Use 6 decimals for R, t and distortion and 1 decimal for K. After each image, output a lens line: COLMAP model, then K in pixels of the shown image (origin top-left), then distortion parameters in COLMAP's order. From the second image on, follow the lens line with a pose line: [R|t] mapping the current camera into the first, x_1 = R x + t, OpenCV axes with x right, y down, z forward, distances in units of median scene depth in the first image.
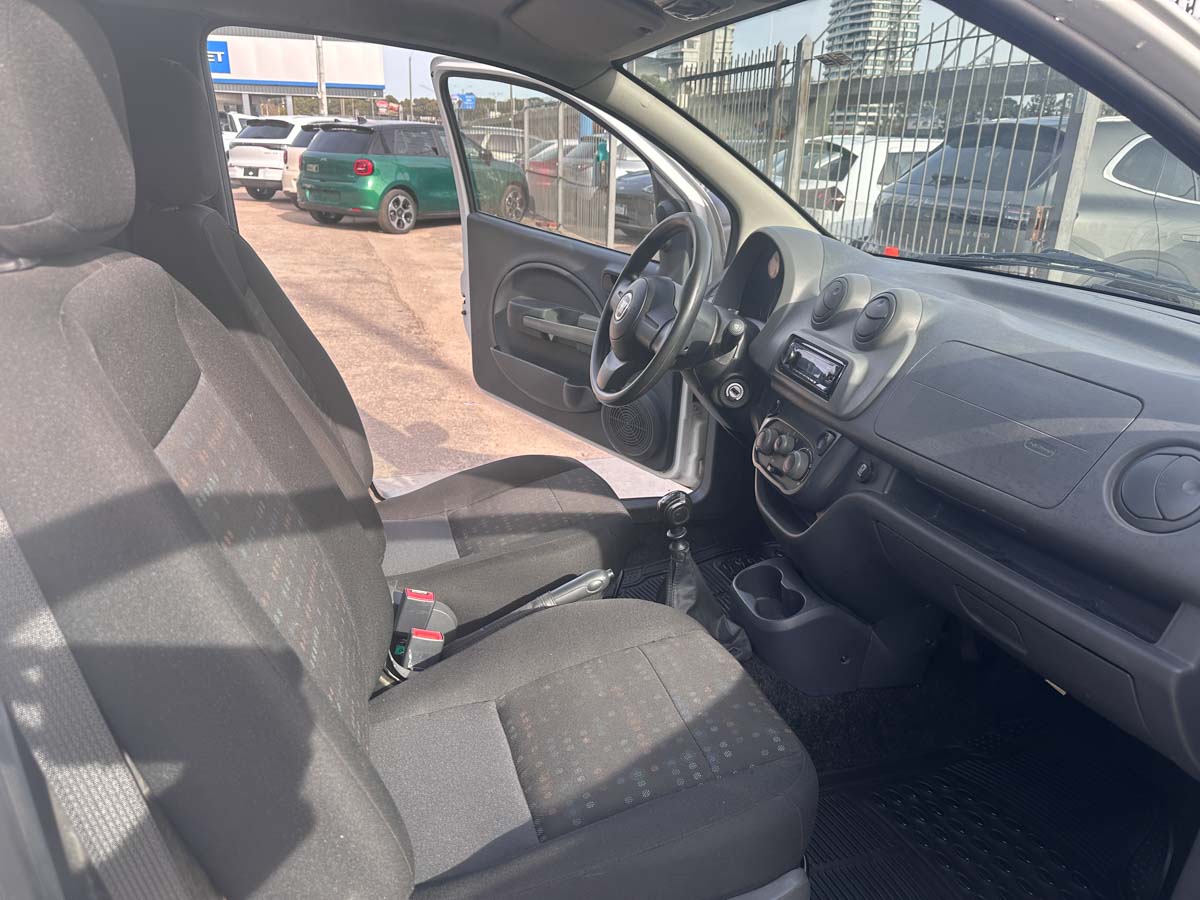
lens RADIAL K [[844.2, 0, 601.7], [0, 844.2, 462.8], [0, 0, 1]] dist [0.087093, -0.121329]
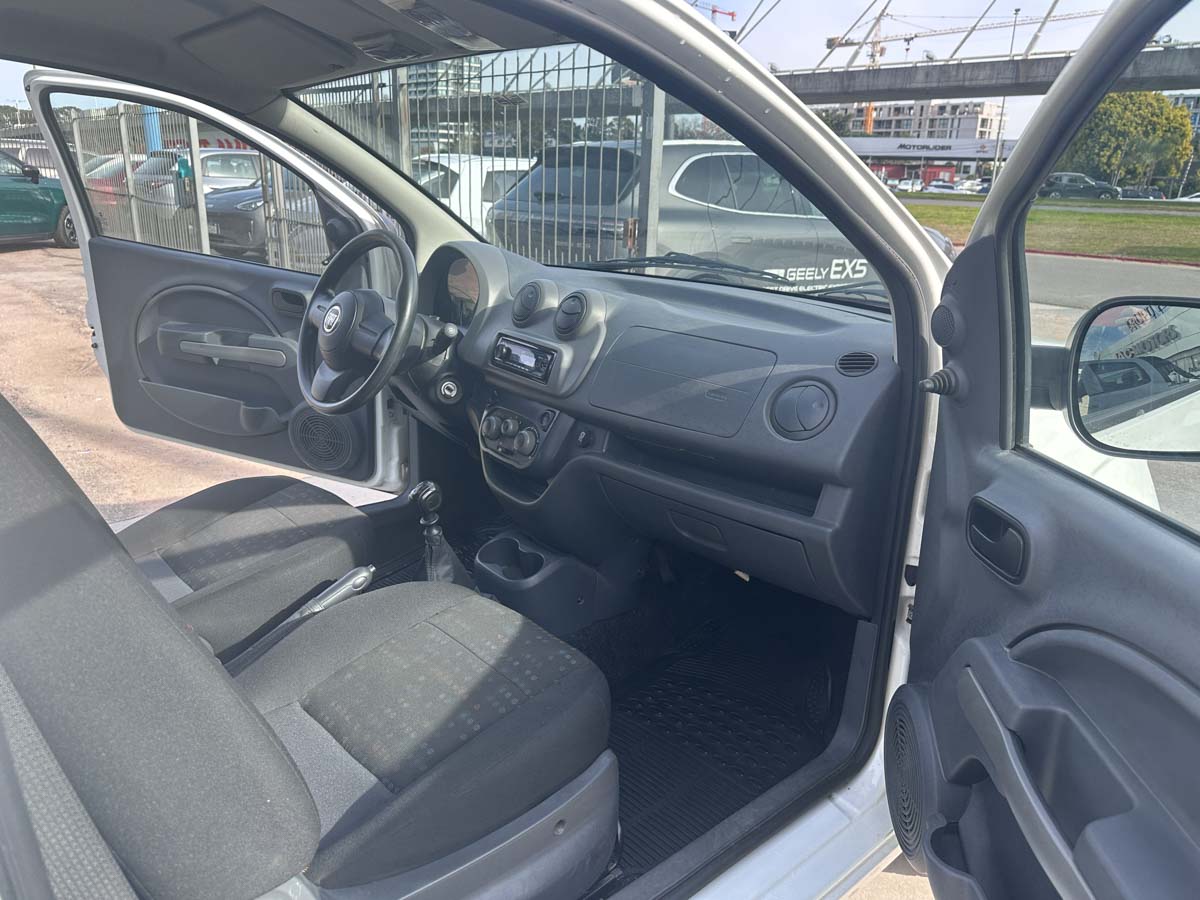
lens RADIAL K [[854.3, 0, 603.6], [0, 854.3, 443.5], [0, 0, 1]] dist [0.055659, -0.068430]
pose [[0.899799, -0.135126, 0.414852, -0.140976], [0.151100, 0.988502, -0.005756, 0.023678], [-0.409305, 0.067864, 0.909870, -0.102750]]
